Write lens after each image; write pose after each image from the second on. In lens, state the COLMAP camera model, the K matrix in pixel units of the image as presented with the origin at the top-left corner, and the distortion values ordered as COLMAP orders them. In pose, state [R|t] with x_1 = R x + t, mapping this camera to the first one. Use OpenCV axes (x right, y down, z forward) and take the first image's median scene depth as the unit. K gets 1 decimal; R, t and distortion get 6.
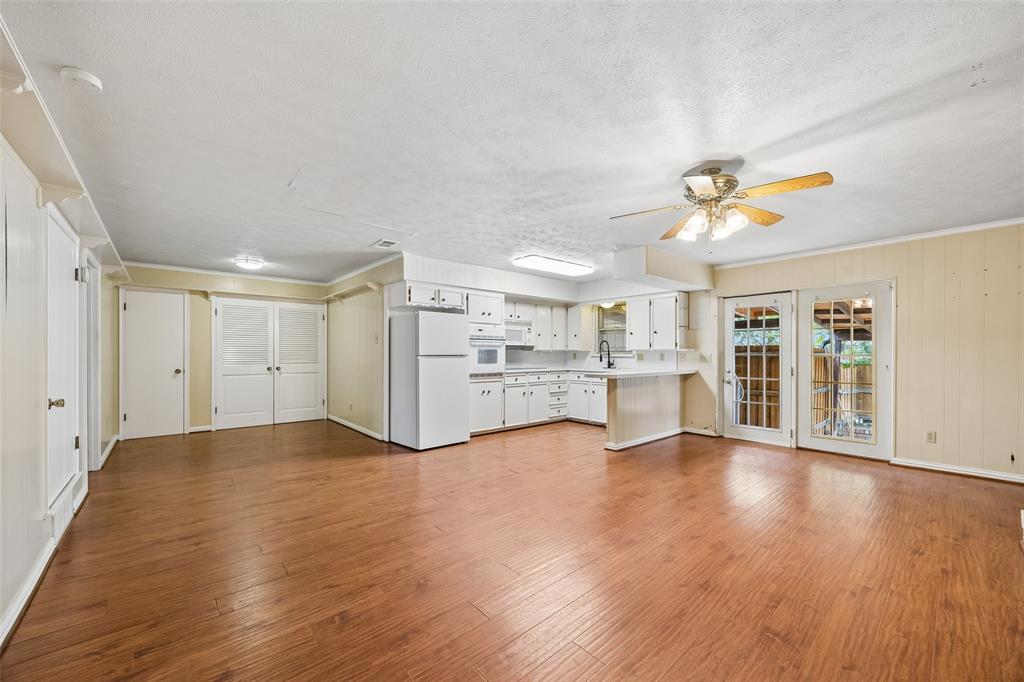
lens RADIAL K [[395.5, 0, 507.1], [0, 395.5, 353.2], [0, 0, 1]] dist [-0.004641, 0.000392]
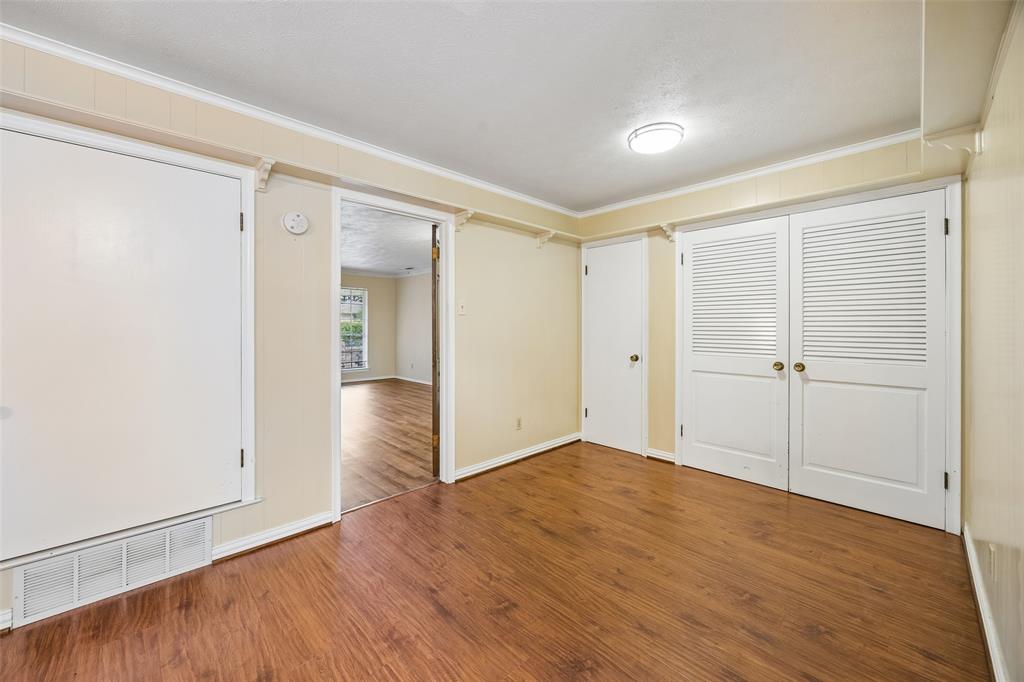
lens RADIAL K [[395.5, 0, 503.1], [0, 395.5, 321.9], [0, 0, 1]] dist [-0.004641, 0.000392]
pose [[0.040640, -0.012474, -0.999096, -0.180245], [-0.003343, 0.999915, -0.012621, -0.004999], [0.999168, 0.003853, 0.040595, 0.741210]]
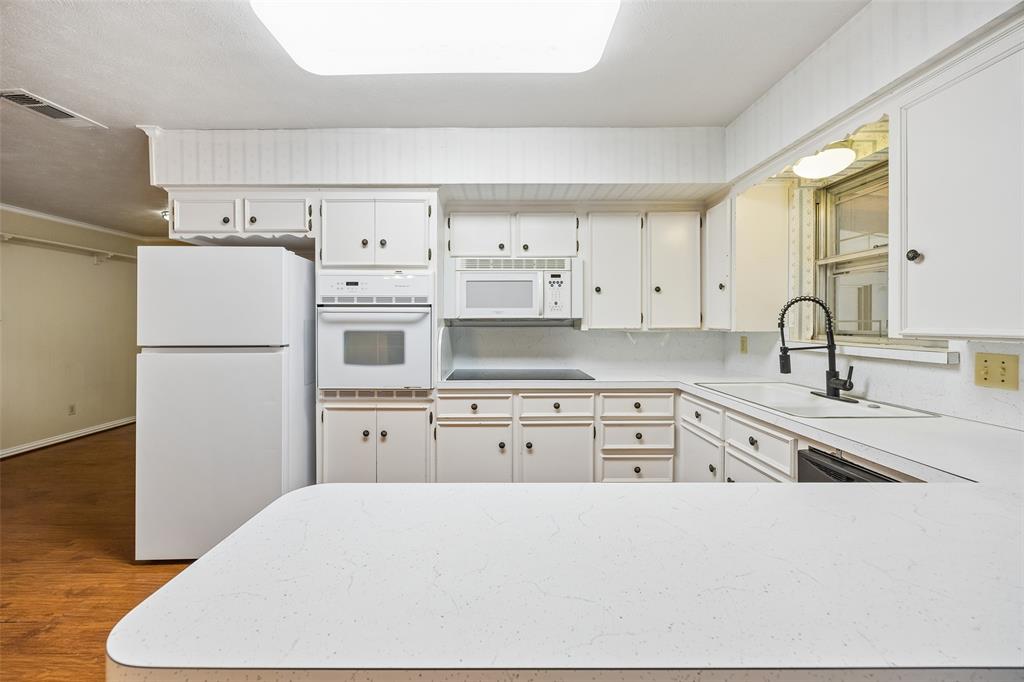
lens RADIAL K [[395.5, 0, 507.2], [0, 395.5, 322.1], [0, 0, 1]] dist [-0.004641, 0.000392]
pose [[0.760070, -0.003276, -0.649833, 0.309867], [0.003096, 0.999994, -0.001421, -0.016778], [0.649834, -0.000932, 0.760076, 0.760981]]
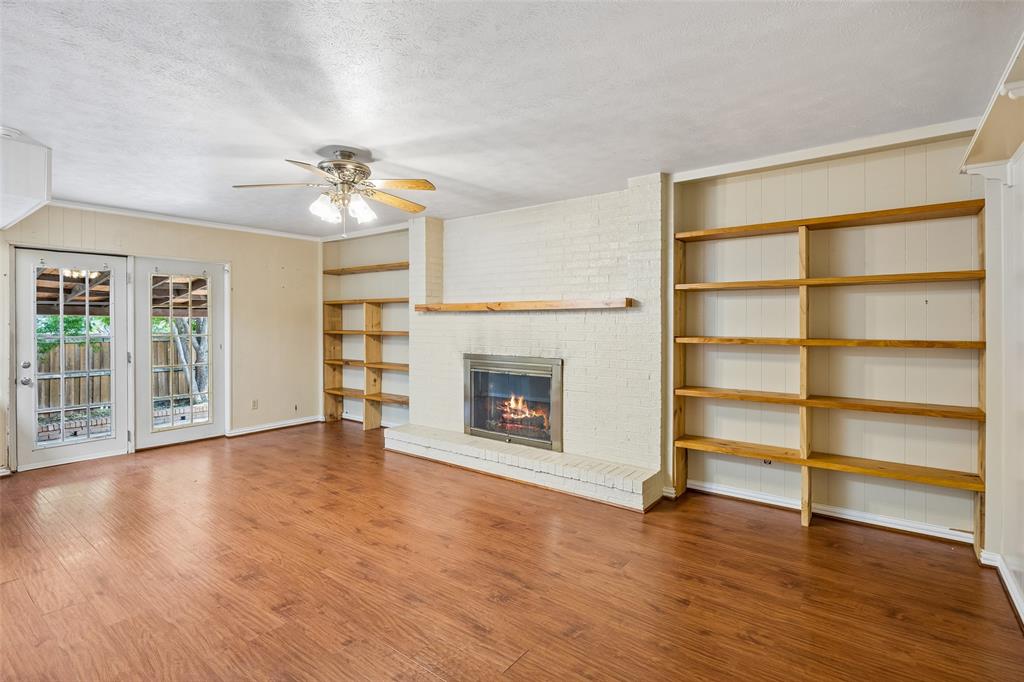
lens RADIAL K [[488.8, 0, 508.6], [0, 488.8, 327.1], [0, 0, 1]] dist [-0.006003, -0.000675]
pose [[-0.205758, -0.010412, 0.978547, -0.339312], [0.001706, 0.999938, 0.010999, -0.021474], [-0.978601, 0.003933, -0.205728, 0.388457]]
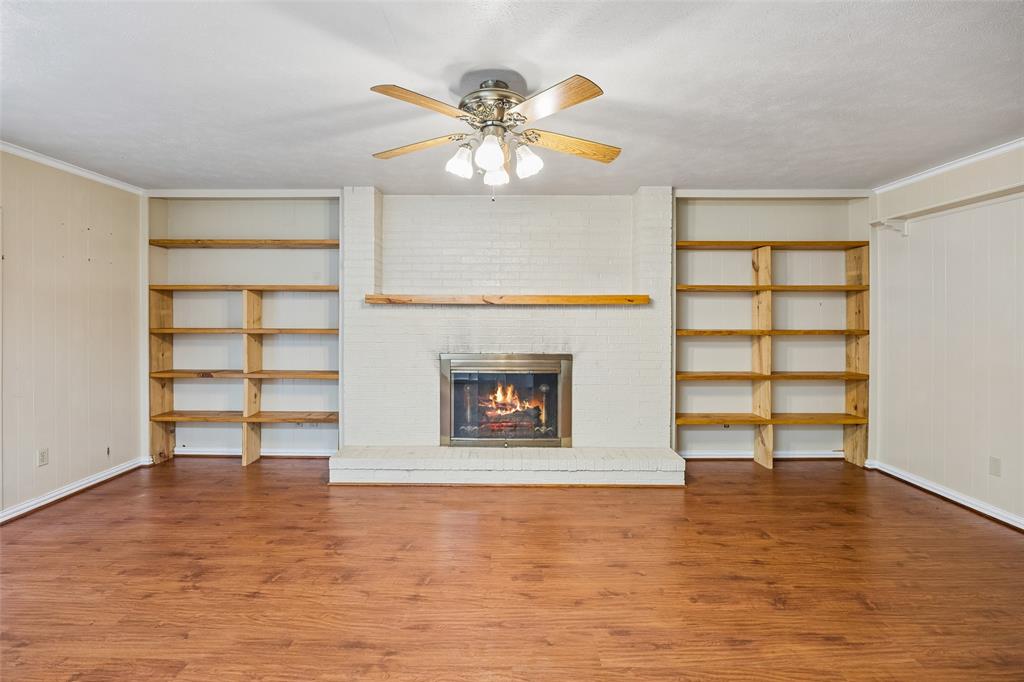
lens RADIAL K [[448.1, 0, 501.7], [0, 448.1, 320.6], [0, 0, 1]] dist [-0.015561, 0.000556]
pose [[-0.750356, -0.008611, 0.660978, -0.012370], [-0.001344, 0.999933, 0.011501, -0.023250], [-0.661033, 0.007742, -0.750317, 0.724250]]
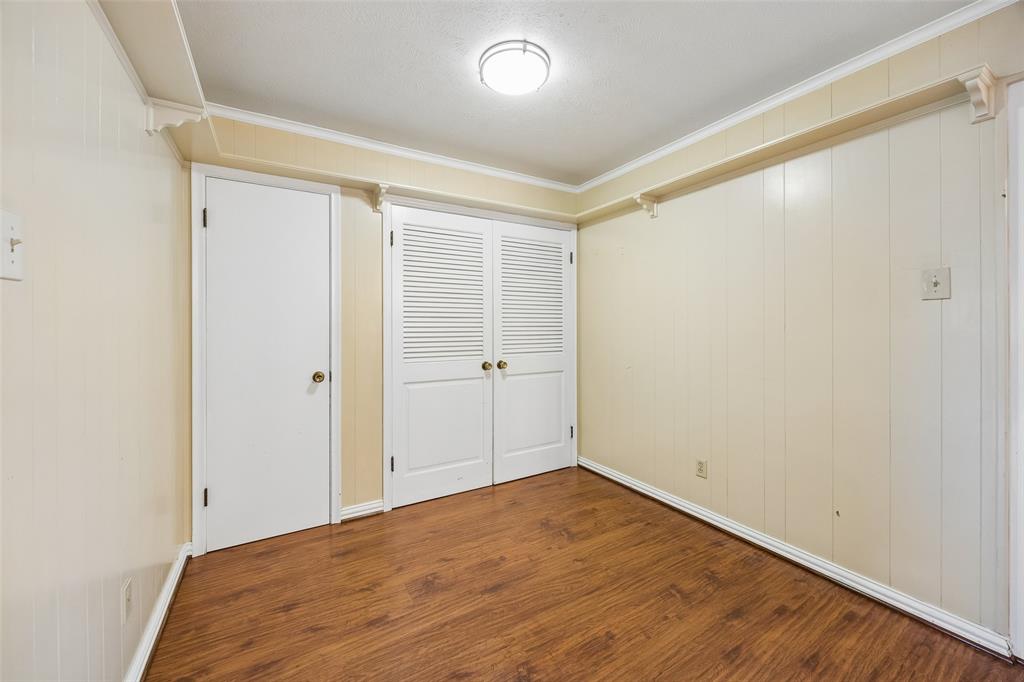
lens RADIAL K [[395.5, 0, 500.0], [0, 395.5, 325.9], [0, 0, 1]] dist [-0.004641, 0.000392]
pose [[0.982747, -0.006215, -0.184851, -0.557383], [0.005682, 0.999978, -0.003415, -0.005927], [0.184868, 0.002305, 0.982761, 0.612559]]
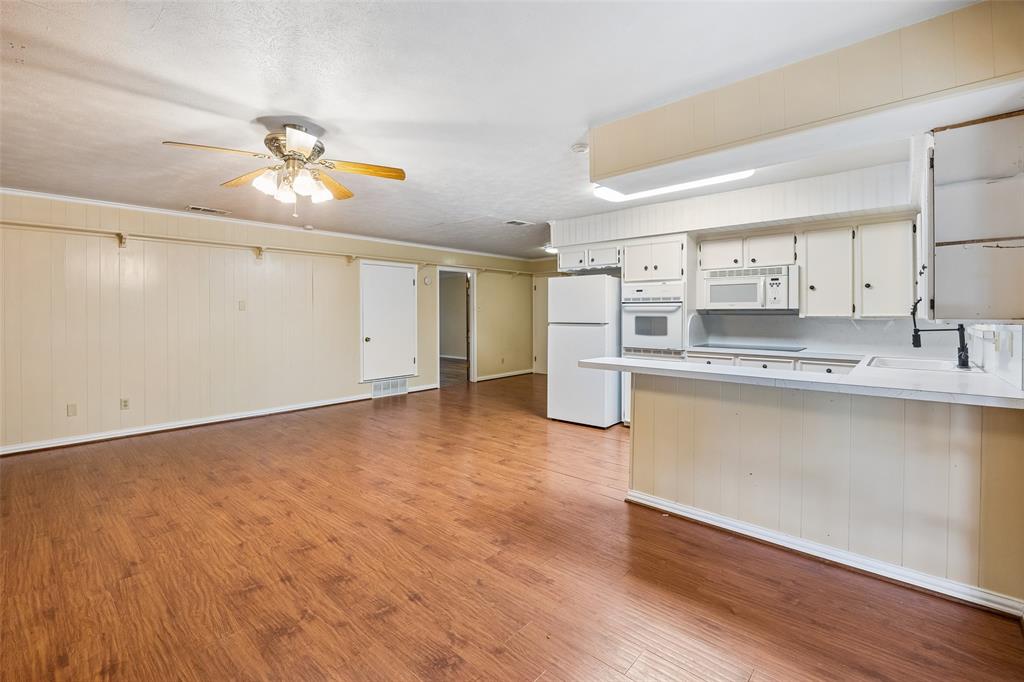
lens RADIAL K [[448.1, 0, 505.7], [0, 448.1, 314.1], [0, 0, 1]] dist [-0.015561, 0.000556]
pose [[0.120085, 0.000357, -0.992764, 0.723312], [0.000872, 1.000000, 0.000466, -0.013938], [0.992763, -0.000921, 0.120085, 0.617478]]
